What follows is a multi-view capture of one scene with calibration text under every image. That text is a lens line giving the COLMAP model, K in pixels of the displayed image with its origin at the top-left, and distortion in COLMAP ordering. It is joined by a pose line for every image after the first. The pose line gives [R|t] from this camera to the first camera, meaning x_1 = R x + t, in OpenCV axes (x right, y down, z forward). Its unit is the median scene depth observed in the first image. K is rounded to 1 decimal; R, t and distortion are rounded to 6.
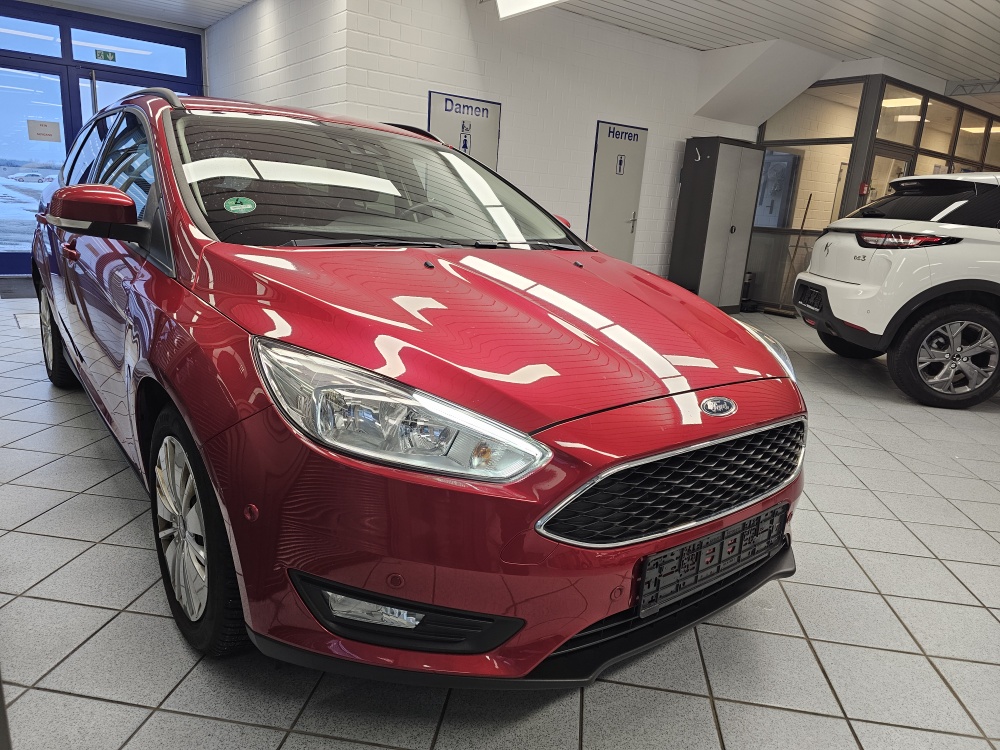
lens RADIAL K [[673.0, 0, 500.0], [0, 673.0, 375.0], [0, 0, 1]] dist [0.032732, -0.031209]
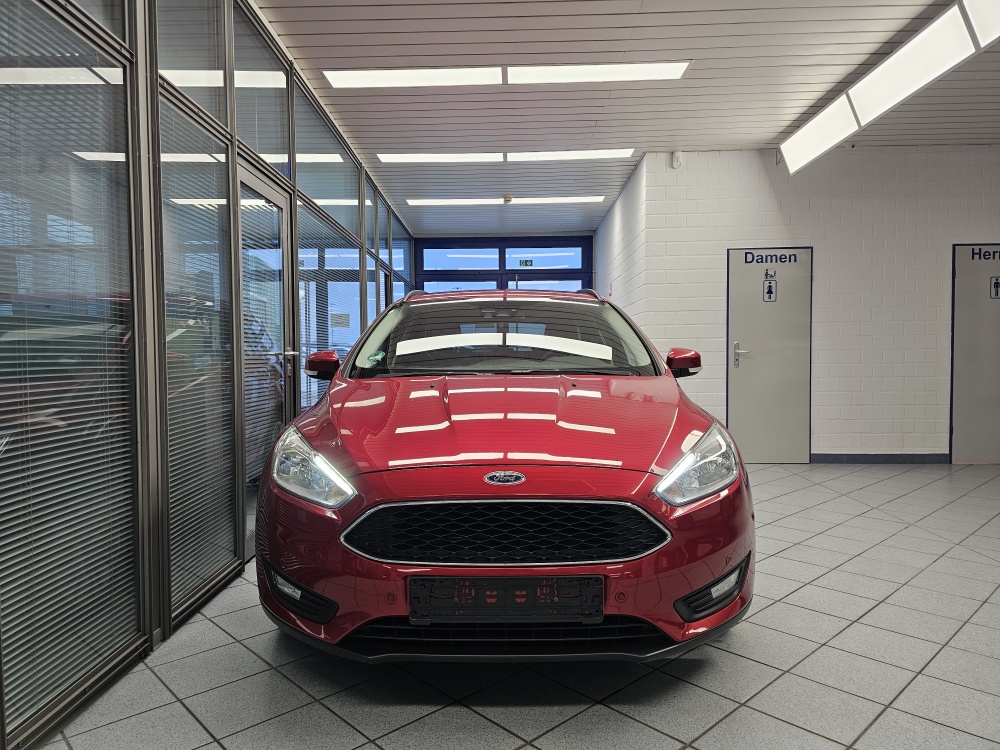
lens RADIAL K [[673.0, 0, 500.0], [0, 673.0, 375.0], [0, 0, 1]] dist [0.032732, -0.031209]
pose [[0.779986, -0.053047, -0.623544, 0.264333], [-0.092473, 0.975692, -0.198679, 0.026740], [0.618927, 0.212628, 0.756121, -0.005606]]
